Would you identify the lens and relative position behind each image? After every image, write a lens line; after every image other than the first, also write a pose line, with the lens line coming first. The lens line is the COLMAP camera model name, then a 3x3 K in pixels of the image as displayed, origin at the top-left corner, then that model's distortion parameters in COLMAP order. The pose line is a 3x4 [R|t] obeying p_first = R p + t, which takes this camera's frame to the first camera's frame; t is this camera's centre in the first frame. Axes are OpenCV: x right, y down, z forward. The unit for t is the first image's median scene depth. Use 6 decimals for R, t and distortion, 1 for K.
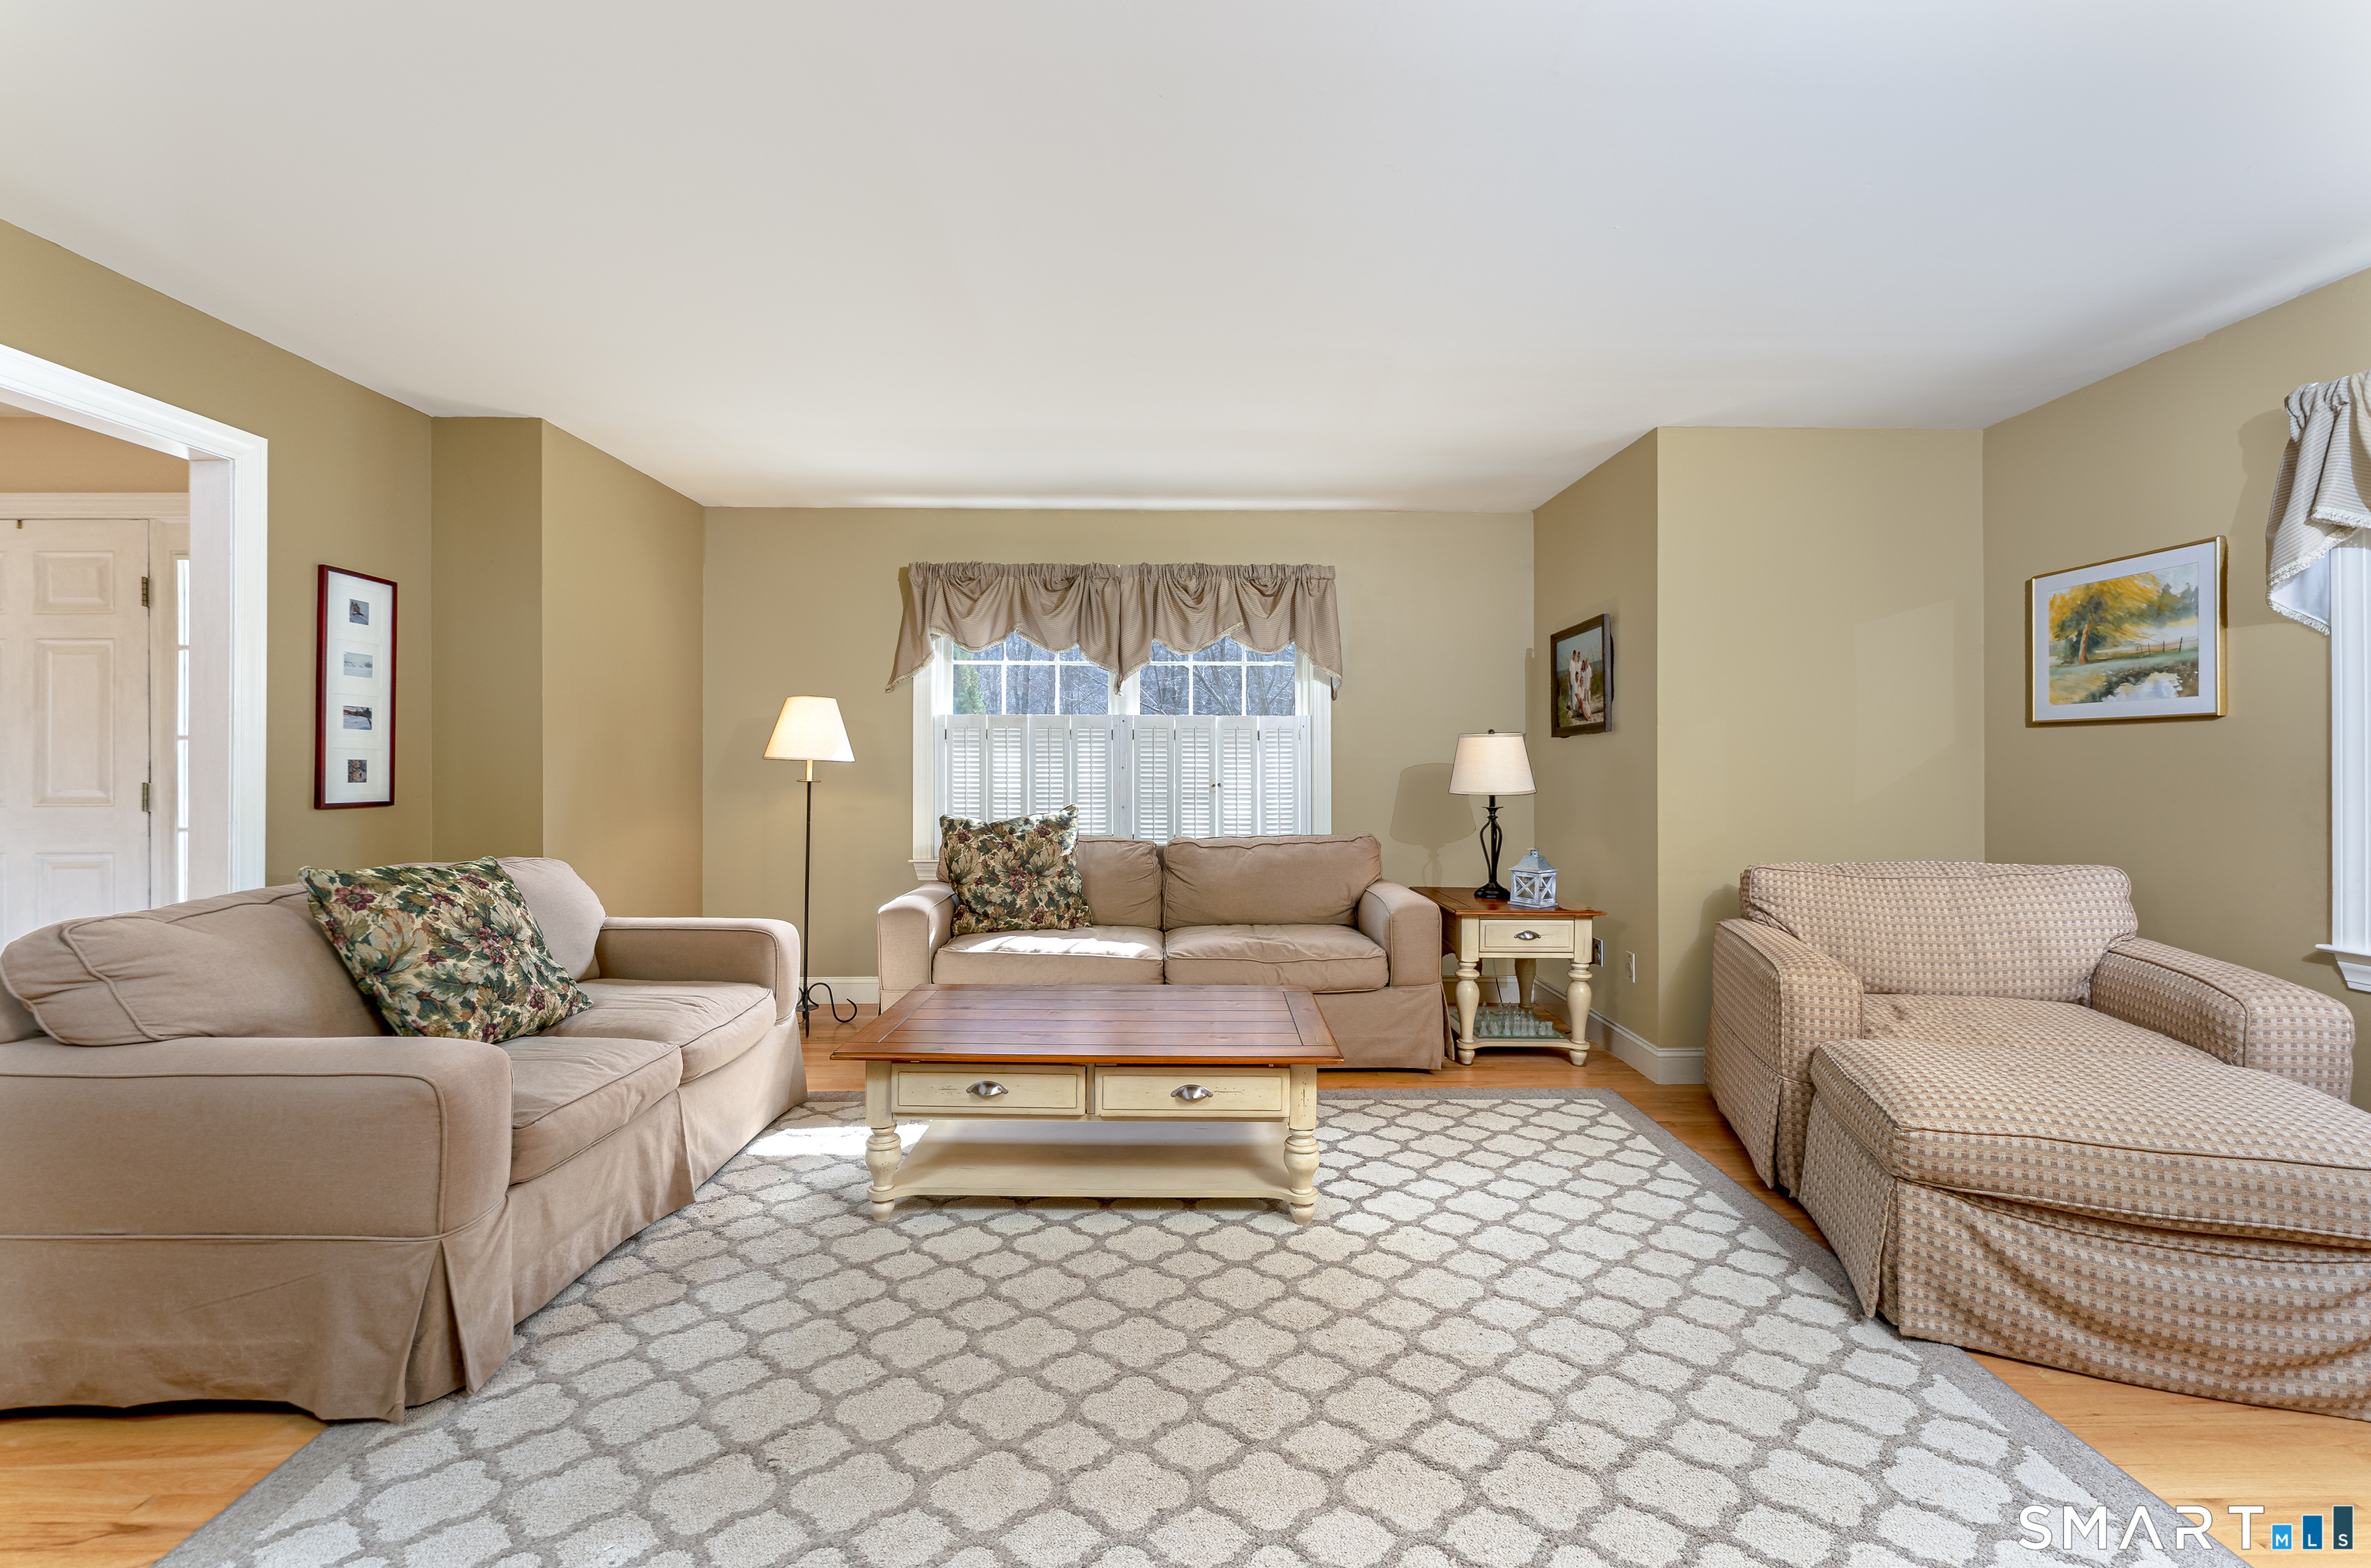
lens RADIAL K [[967.7, 0, 1185.3], [0, 967.7, 764.9], [0, 0, 1]] dist [-0.001393, -0.000070]
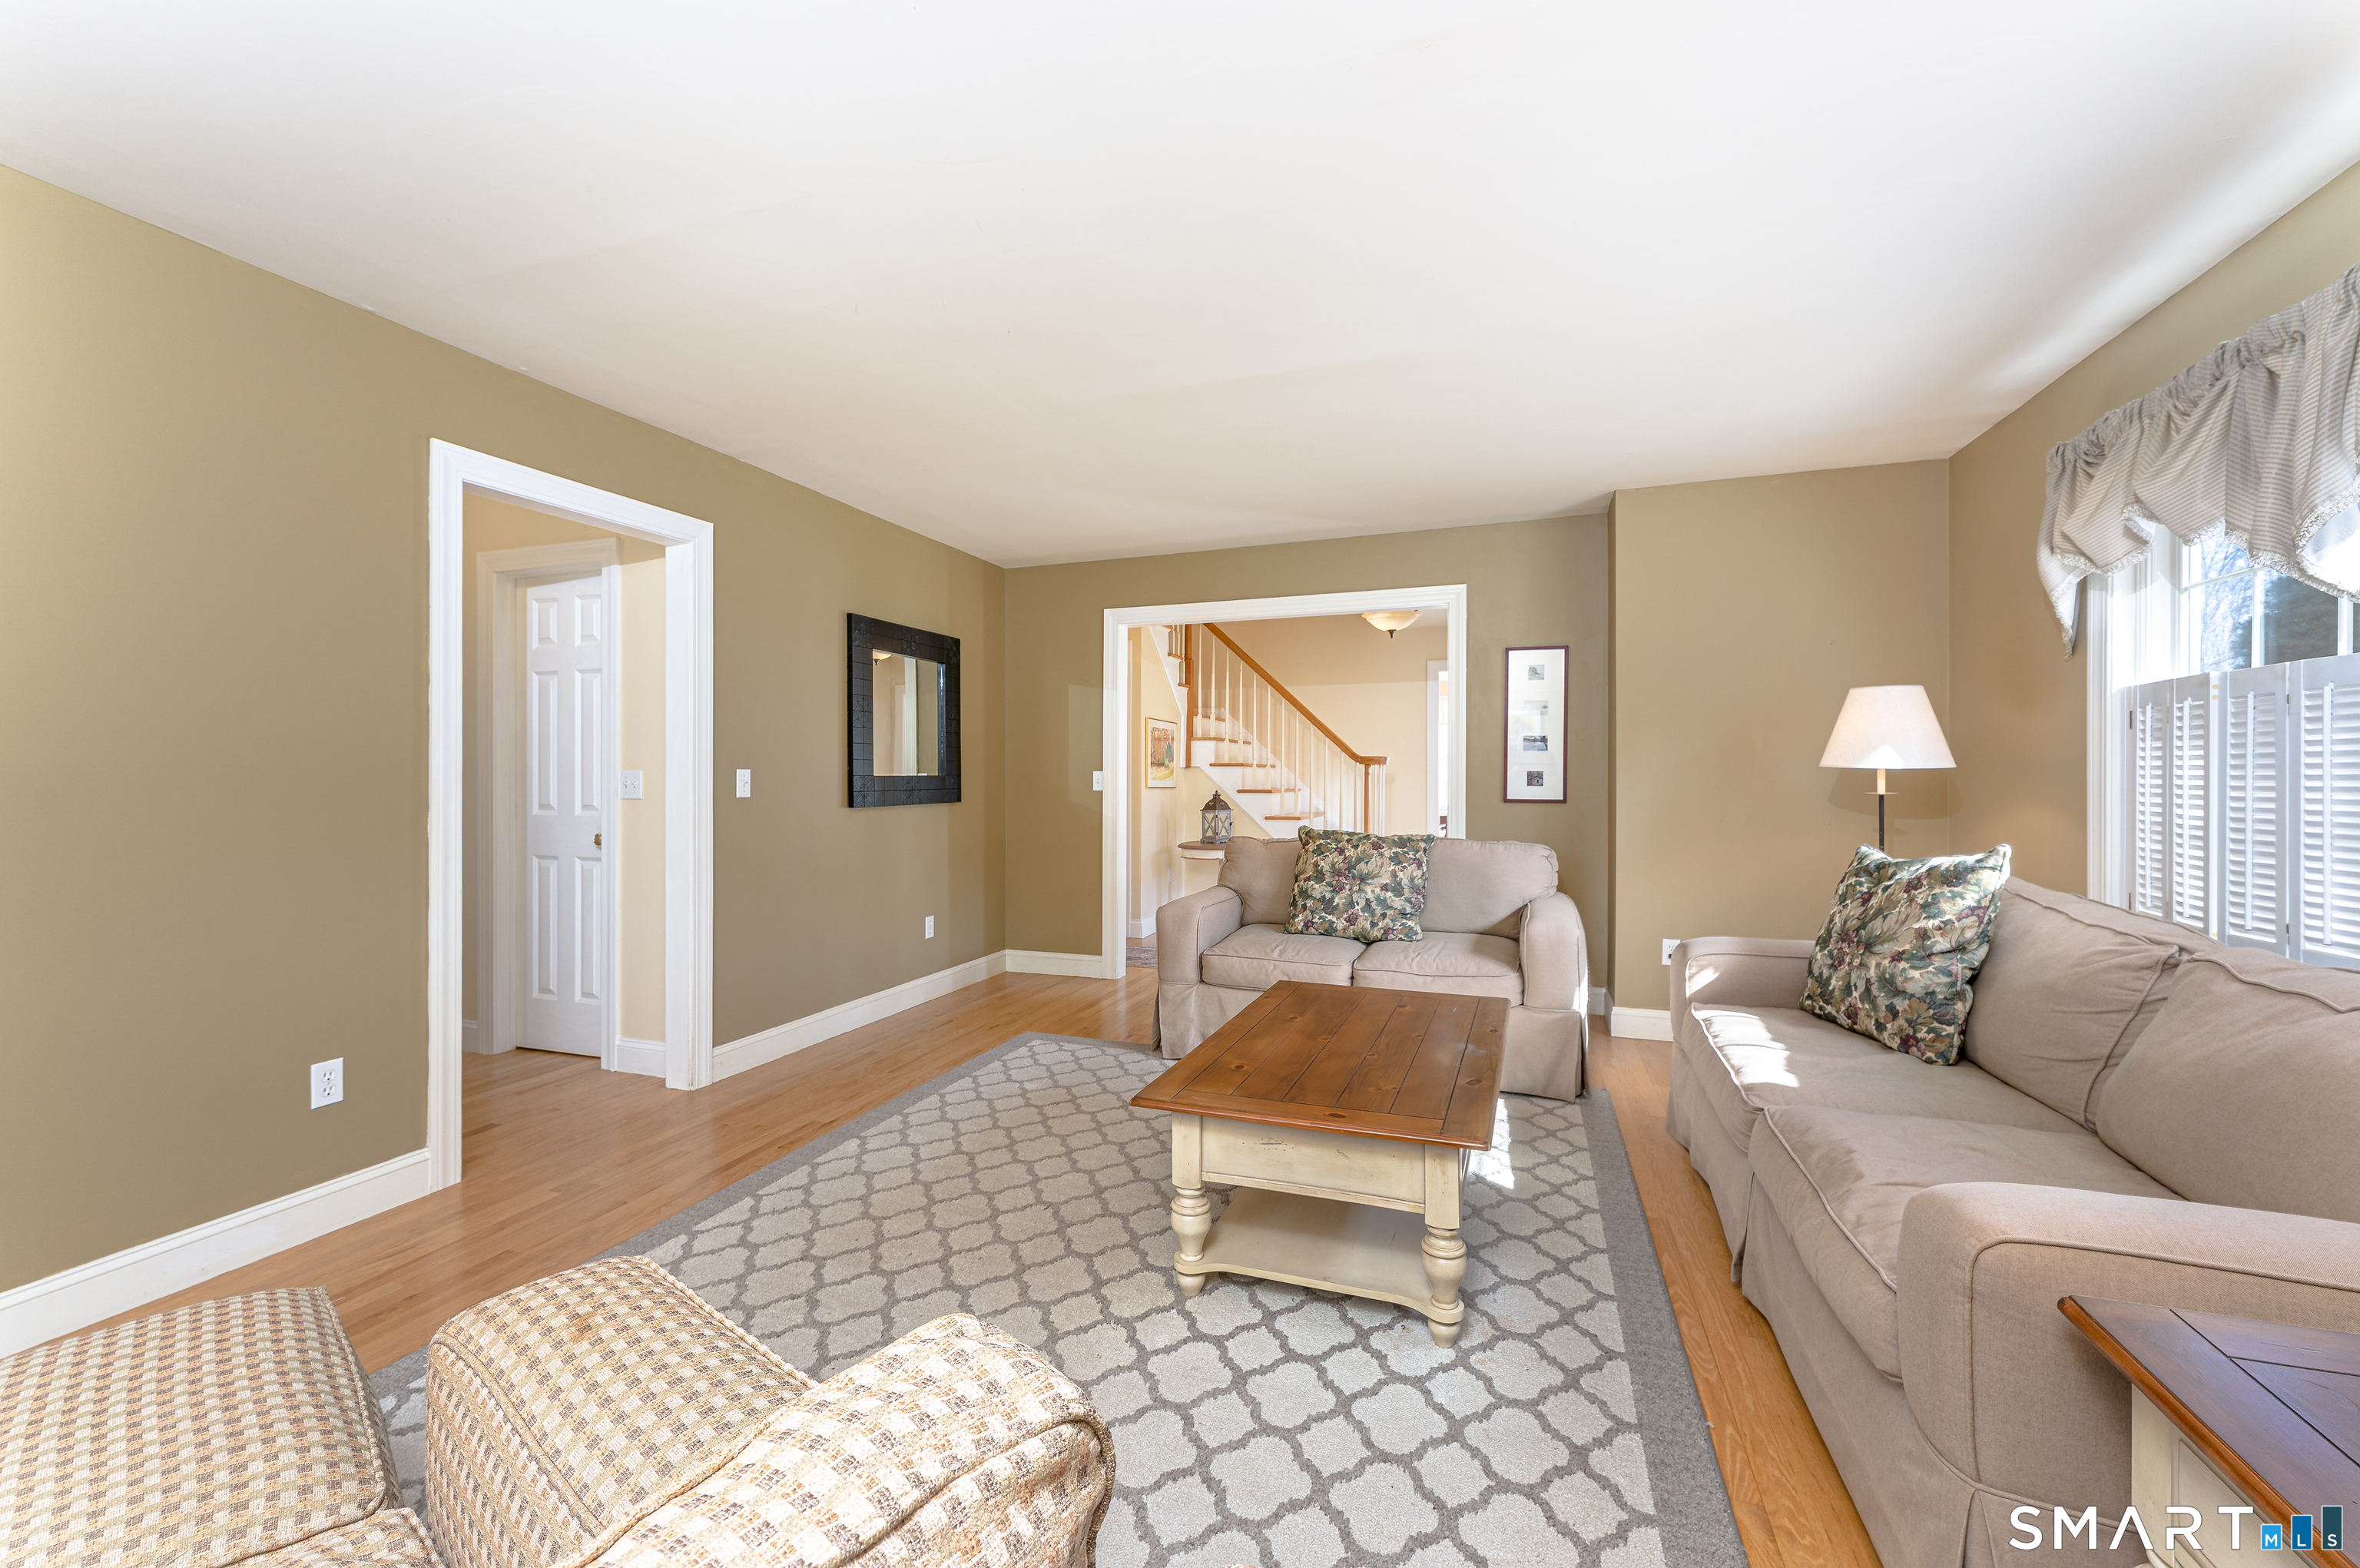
lens RADIAL K [[968.7, 0, 1180.0], [0, 968.7, 784.0], [0, 0, 1]] dist [0.000444, 0.000016]
pose [[-0.357950, 0.005220, -0.933726, 0.738897], [-0.000367, 0.999984, 0.005731, 0.005949], [0.933741, 0.002394, -0.357943, 1.022077]]
